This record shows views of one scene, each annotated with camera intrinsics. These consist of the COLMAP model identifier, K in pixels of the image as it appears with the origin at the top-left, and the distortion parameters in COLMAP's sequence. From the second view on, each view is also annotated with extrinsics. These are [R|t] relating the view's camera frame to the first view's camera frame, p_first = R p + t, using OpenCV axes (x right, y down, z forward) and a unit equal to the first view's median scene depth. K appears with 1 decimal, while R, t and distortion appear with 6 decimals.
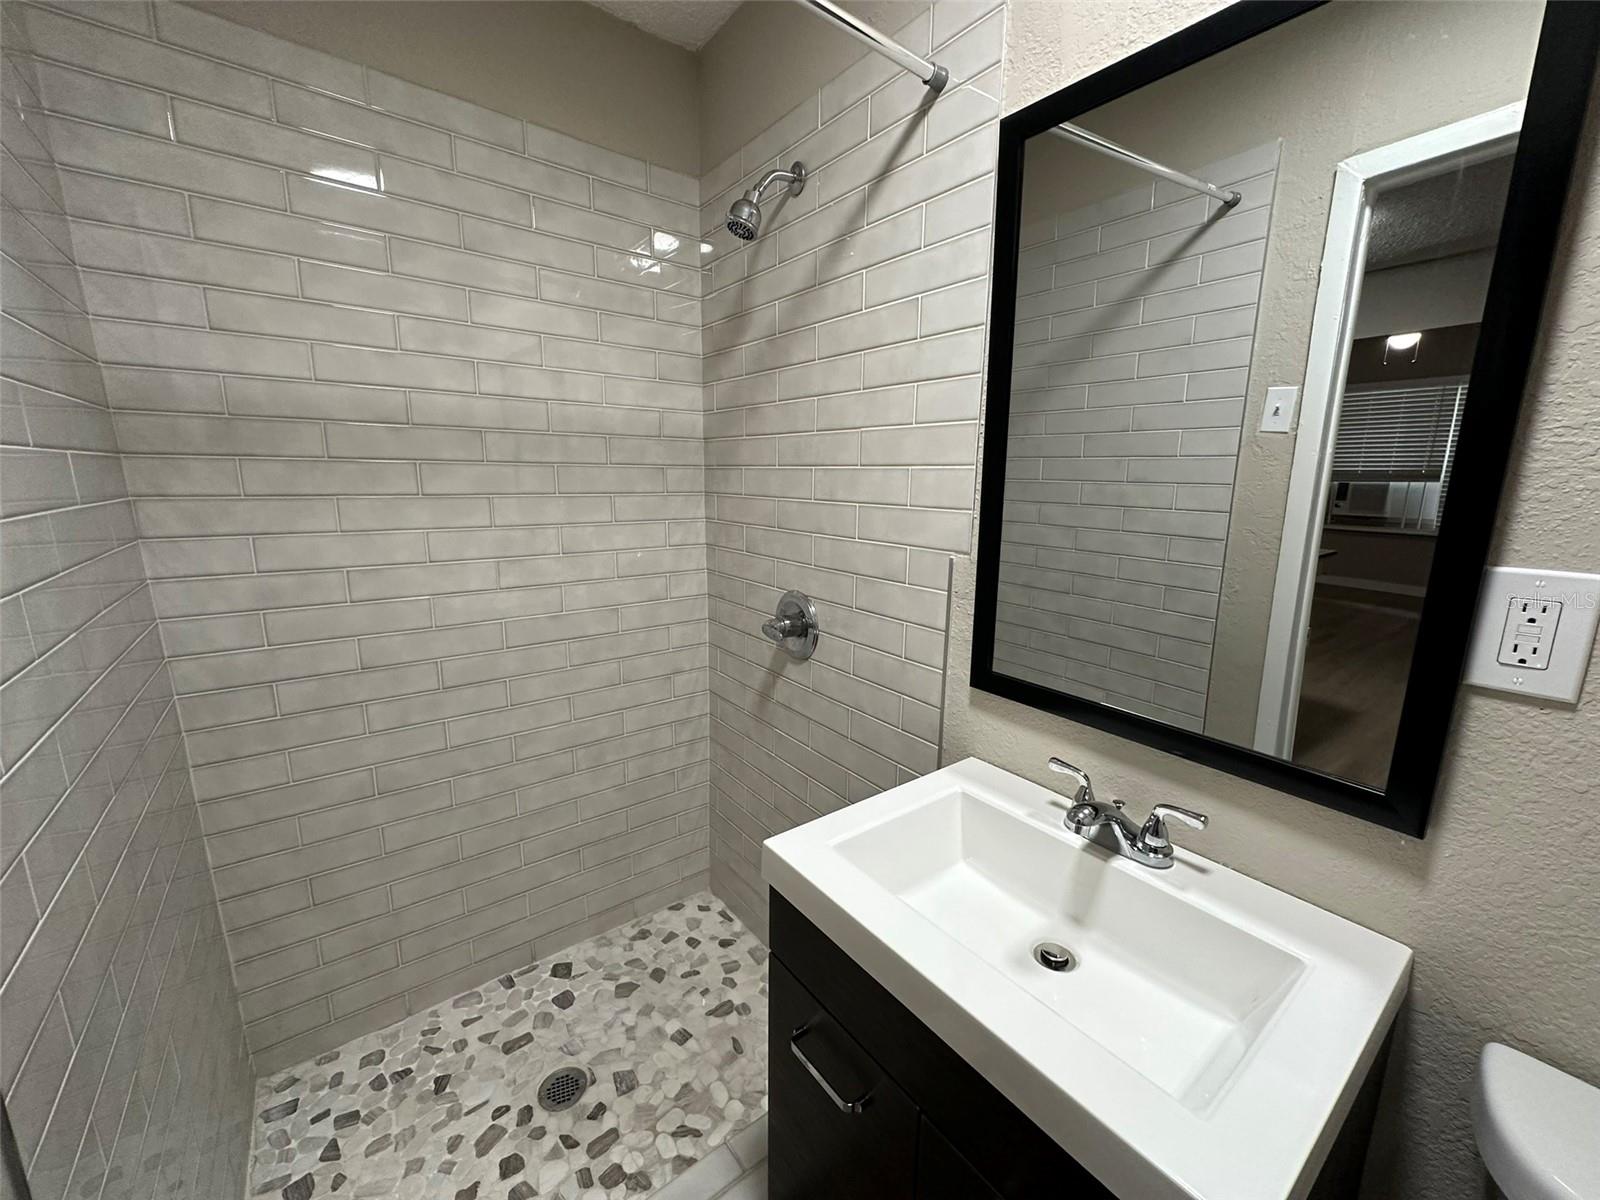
lens RADIAL K [[636.9, 0, 800.0], [0, 636.9, 600.0], [0, 0, 1]] dist [-0.003087, -0.000516]
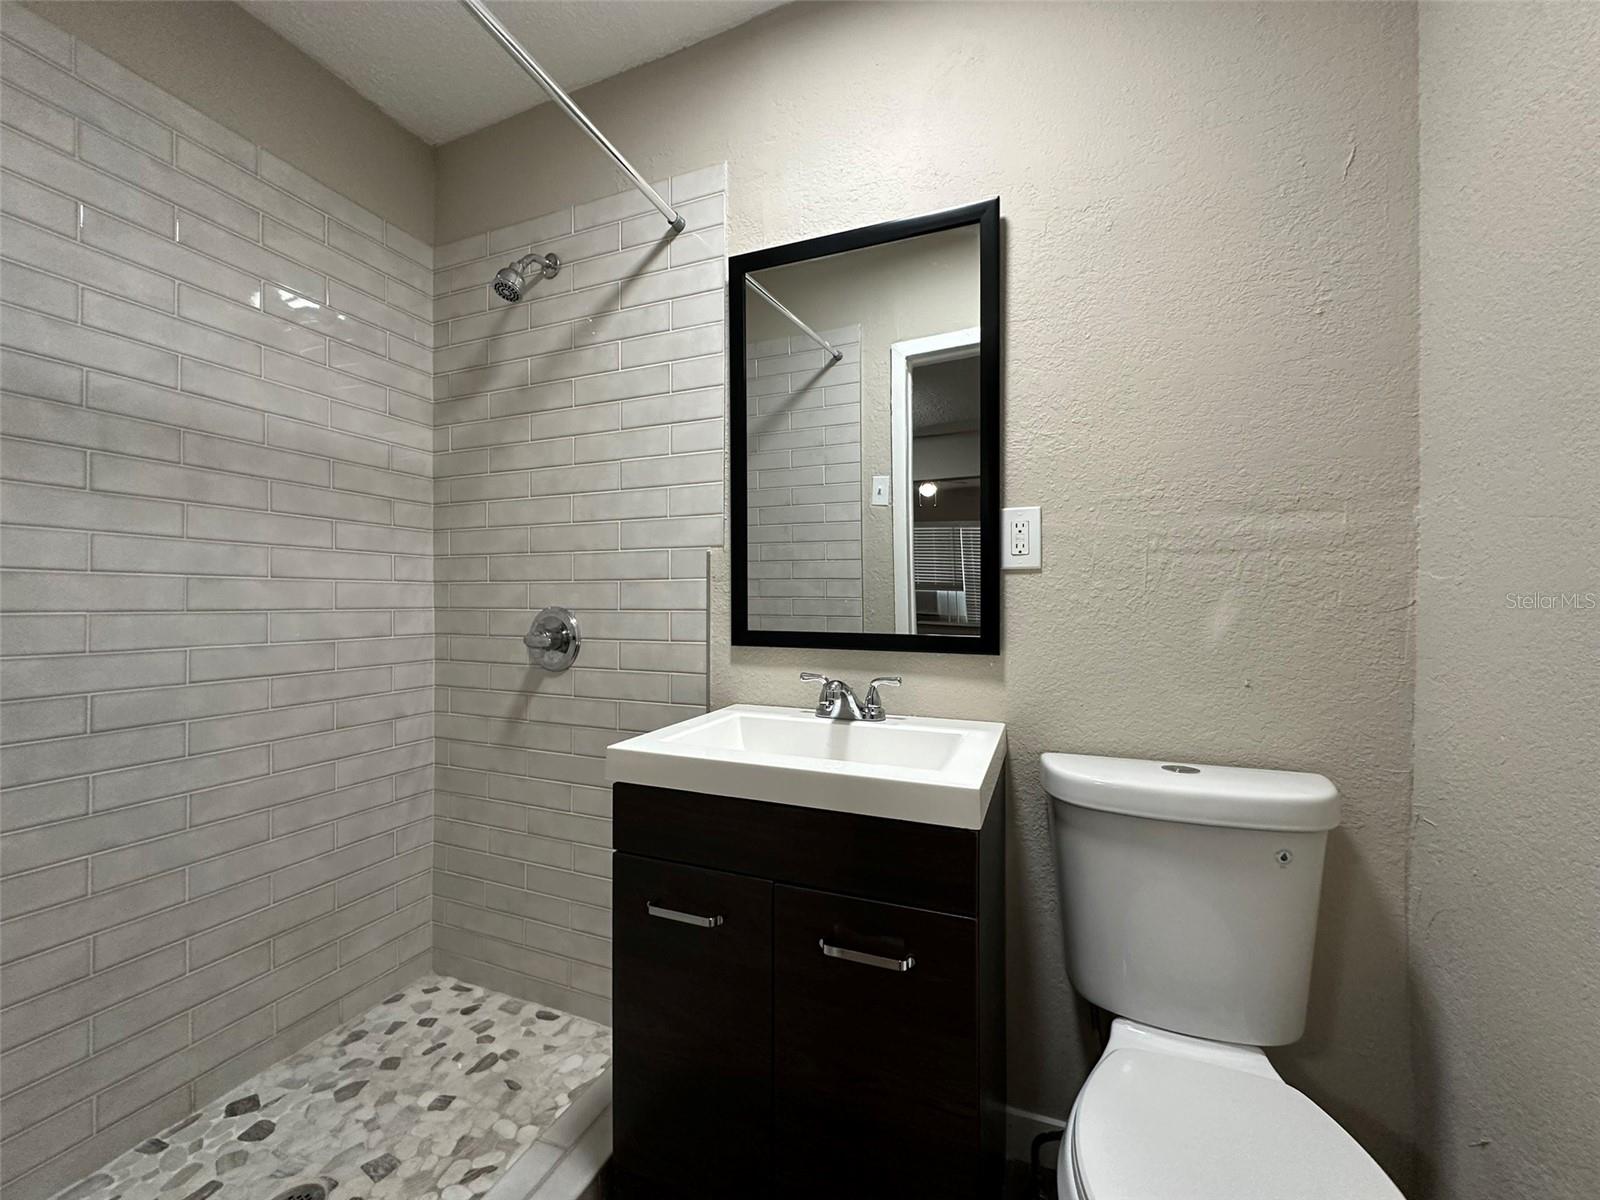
lens RADIAL K [[637.7, 0, 800.0], [0, 637.7, 600.0], [0, 0, 1]] dist [-0.002104, 0.000365]
pose [[0.858242, -0.011545, 0.513116, -0.201694], [0.109863, 0.980707, -0.161692, 0.194252], [-0.501349, 0.195144, 0.842952, -0.132863]]
